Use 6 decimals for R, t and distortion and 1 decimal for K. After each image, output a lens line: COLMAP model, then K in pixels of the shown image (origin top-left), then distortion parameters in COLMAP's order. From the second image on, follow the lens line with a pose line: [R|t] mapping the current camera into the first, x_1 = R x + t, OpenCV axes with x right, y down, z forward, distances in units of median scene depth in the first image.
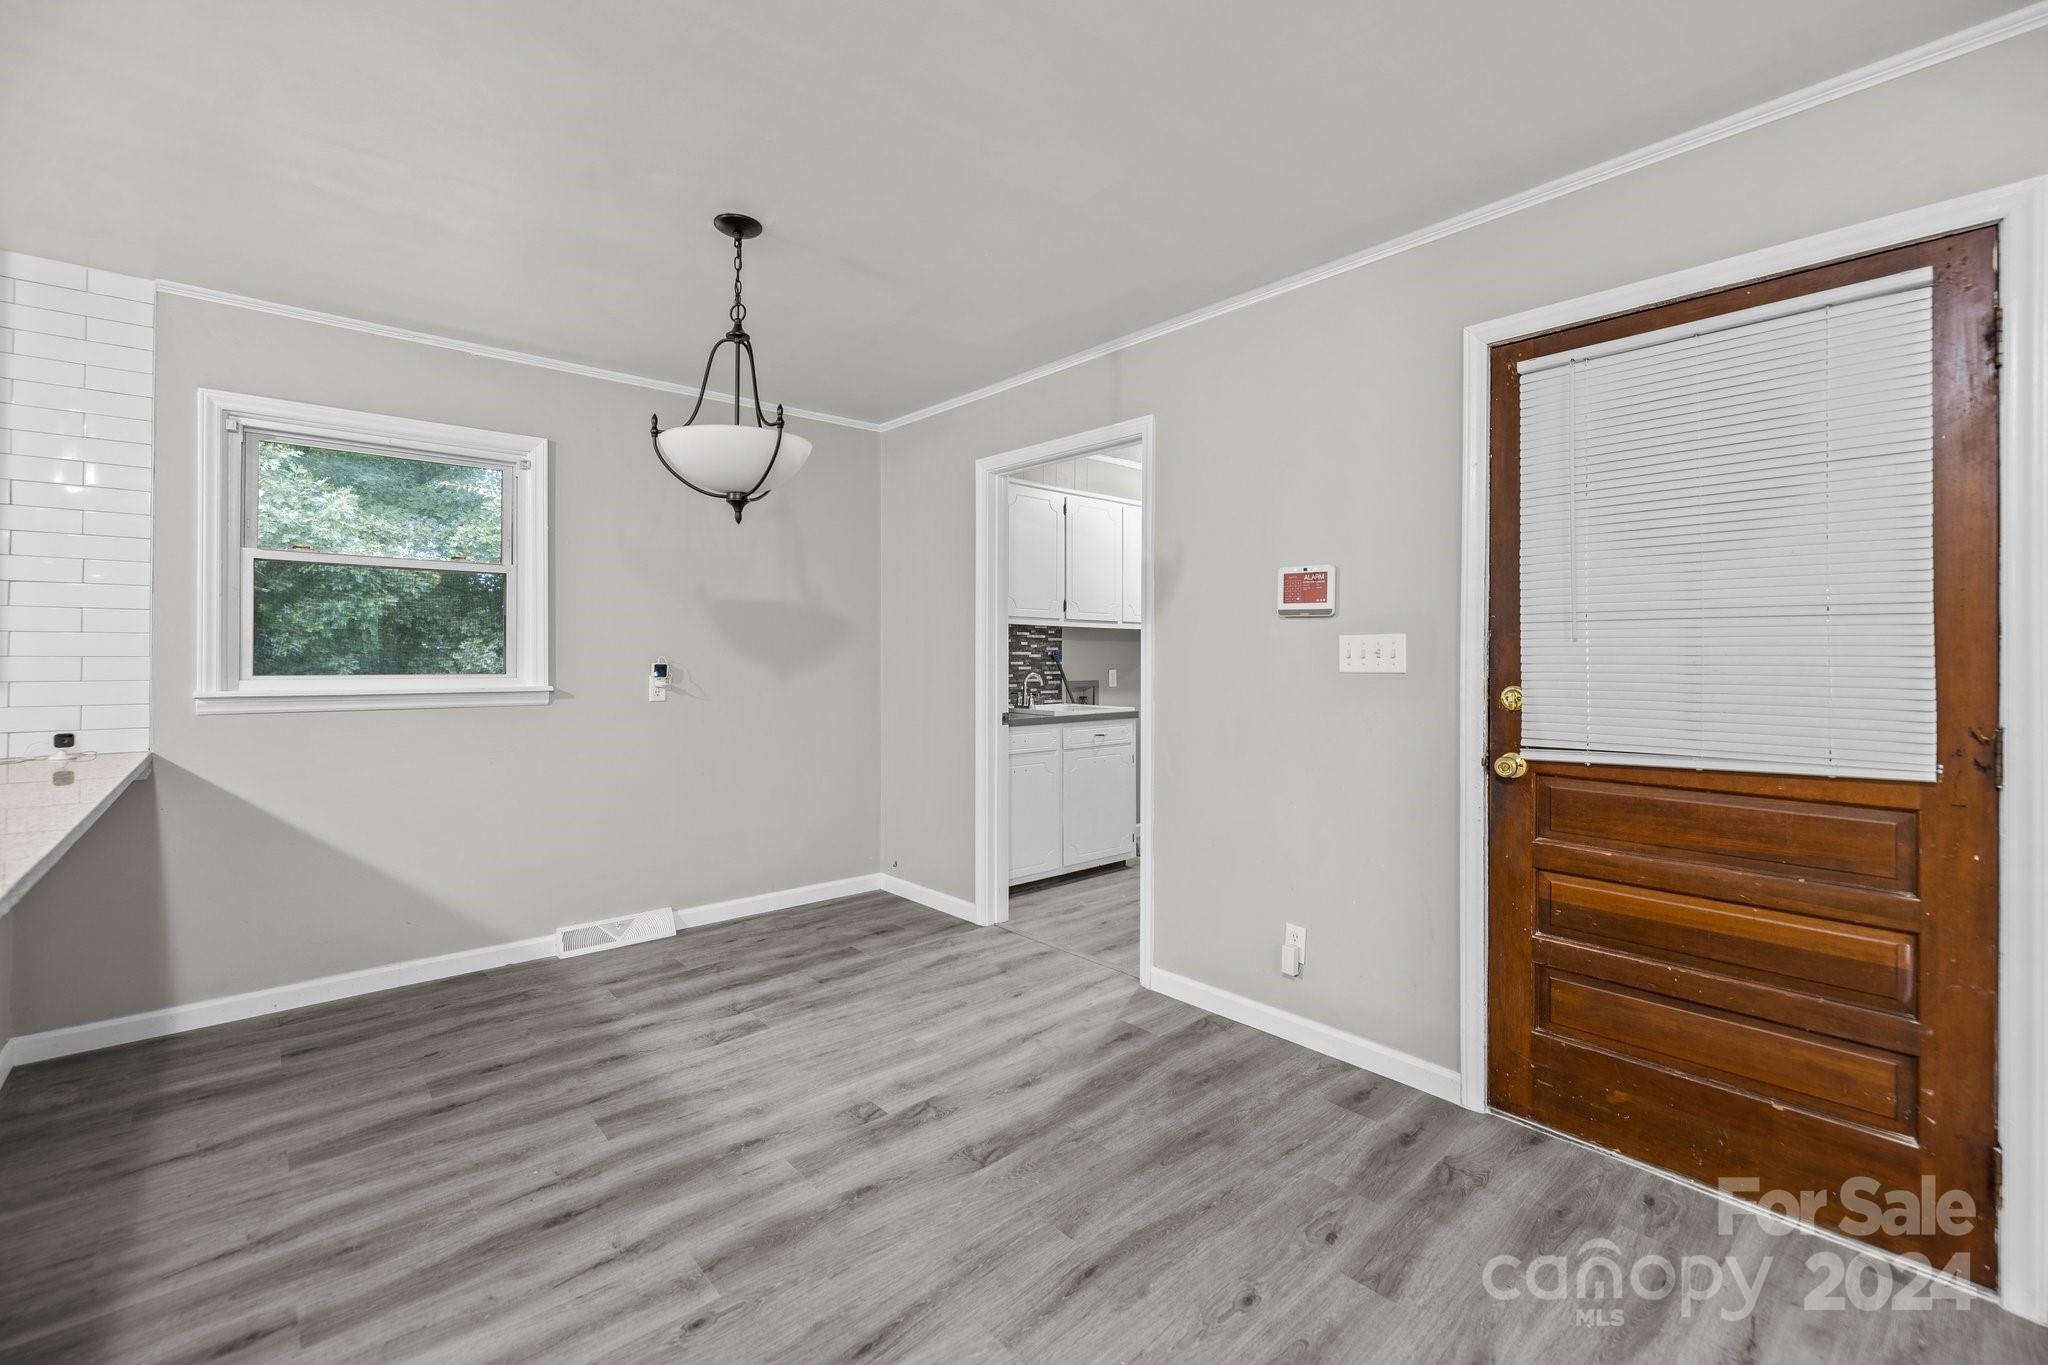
lens RADIAL K [[867.1, 0, 1033.2], [0, 867.1, 647.3], [0, 0, 1]] dist [0.001971, -0.001710]
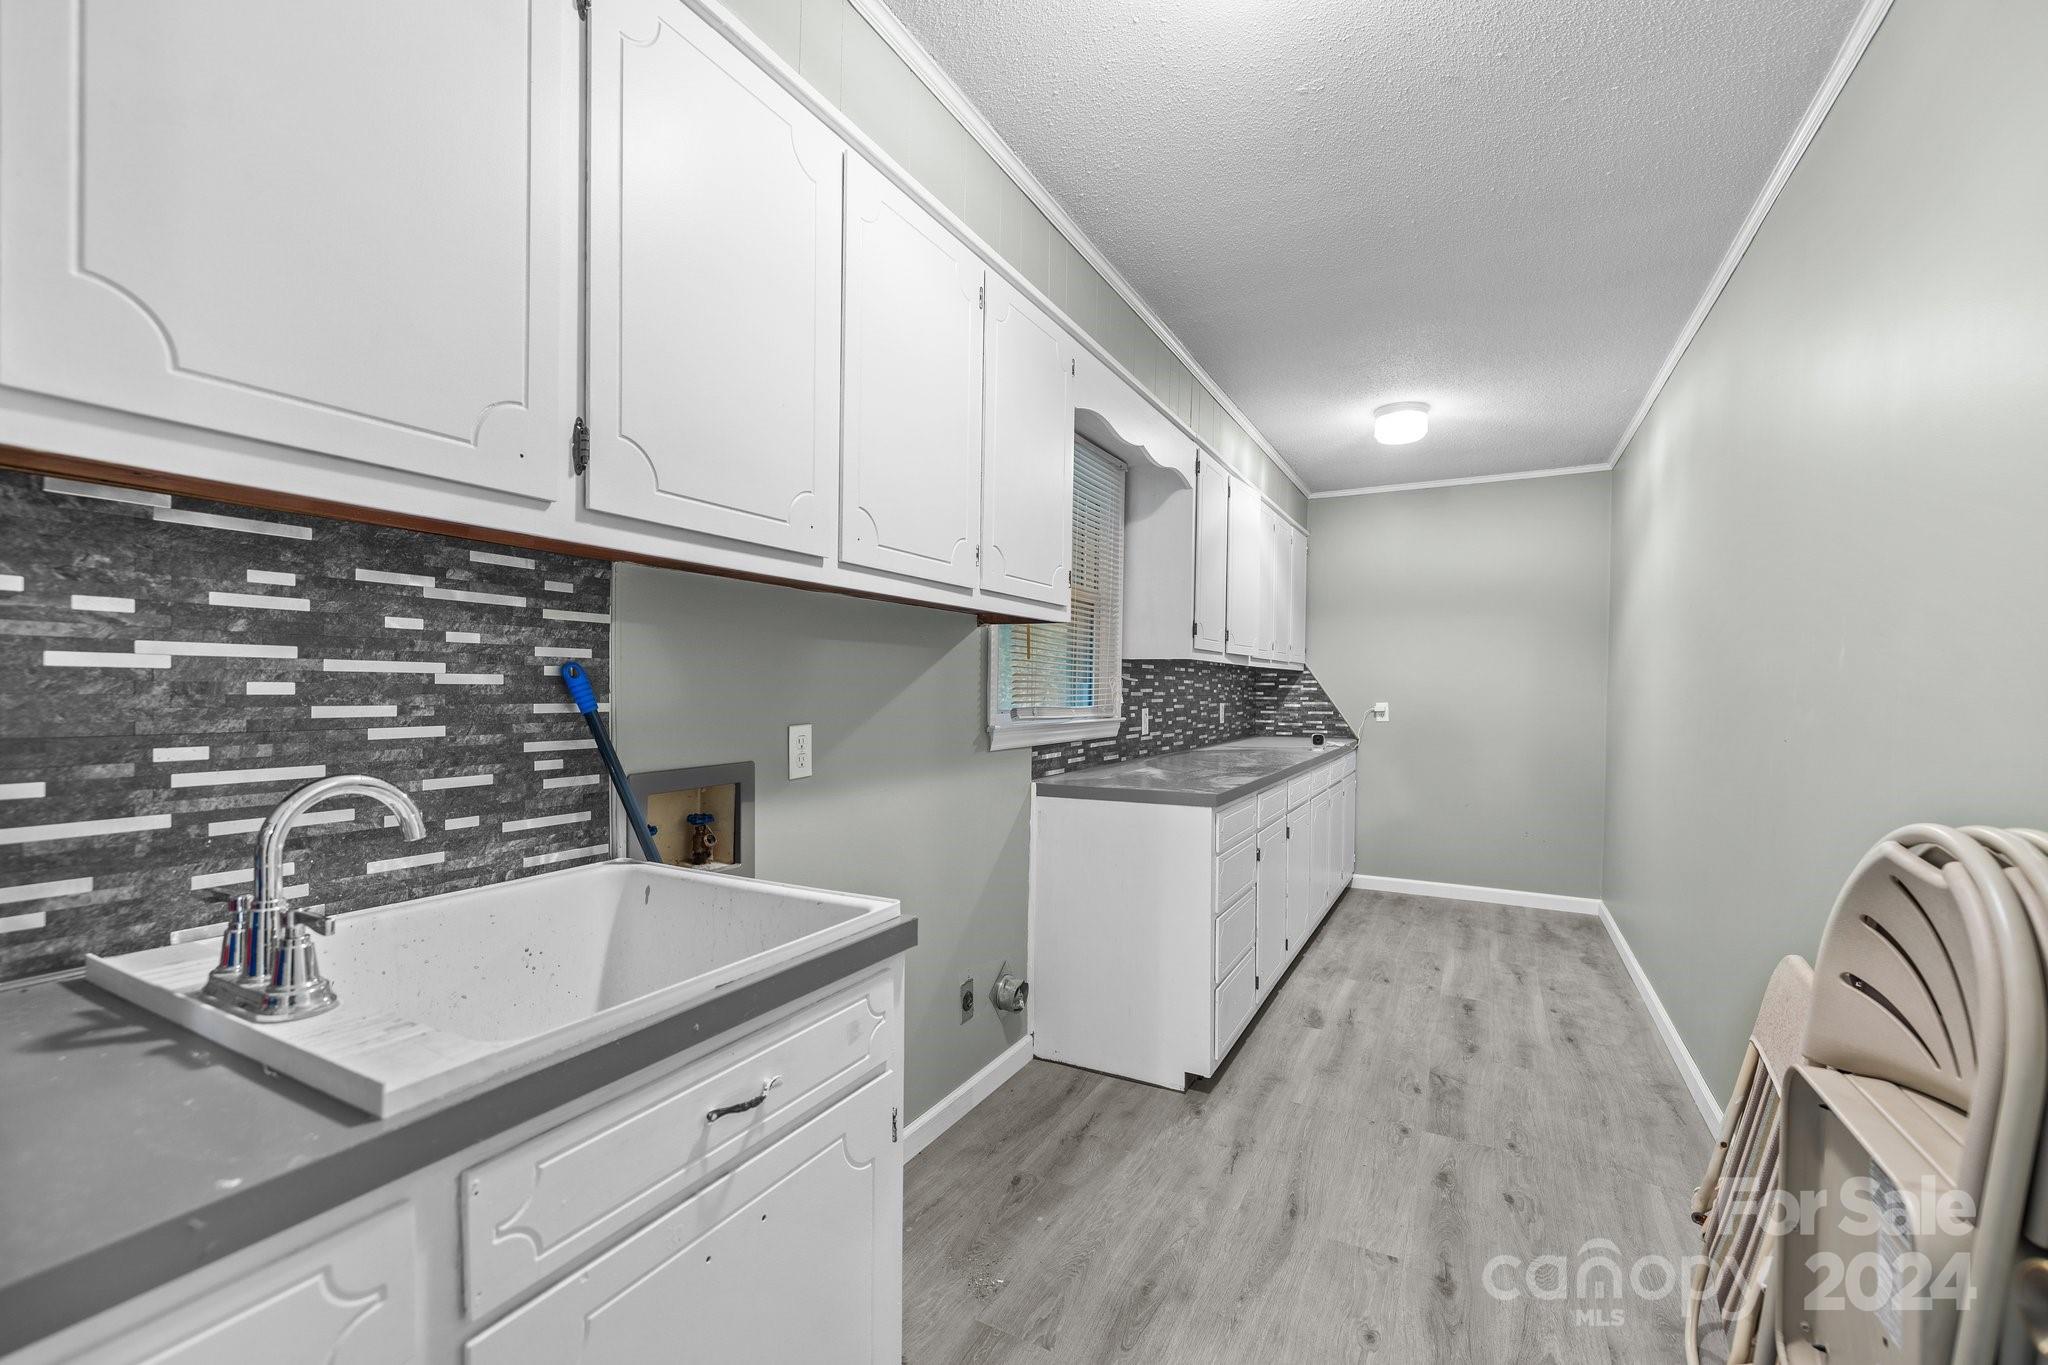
lens RADIAL K [[867.1, 0, 1016.7], [0, 867.1, 686.2], [0, 0, 1]] dist [0.001971, -0.001710]
pose [[0.939369, 0.003193, 0.342893, 0.060155], [-0.006769, 0.999934, 0.009233, 0.008450], [-0.342841, -0.010995, 0.939329, 0.714976]]
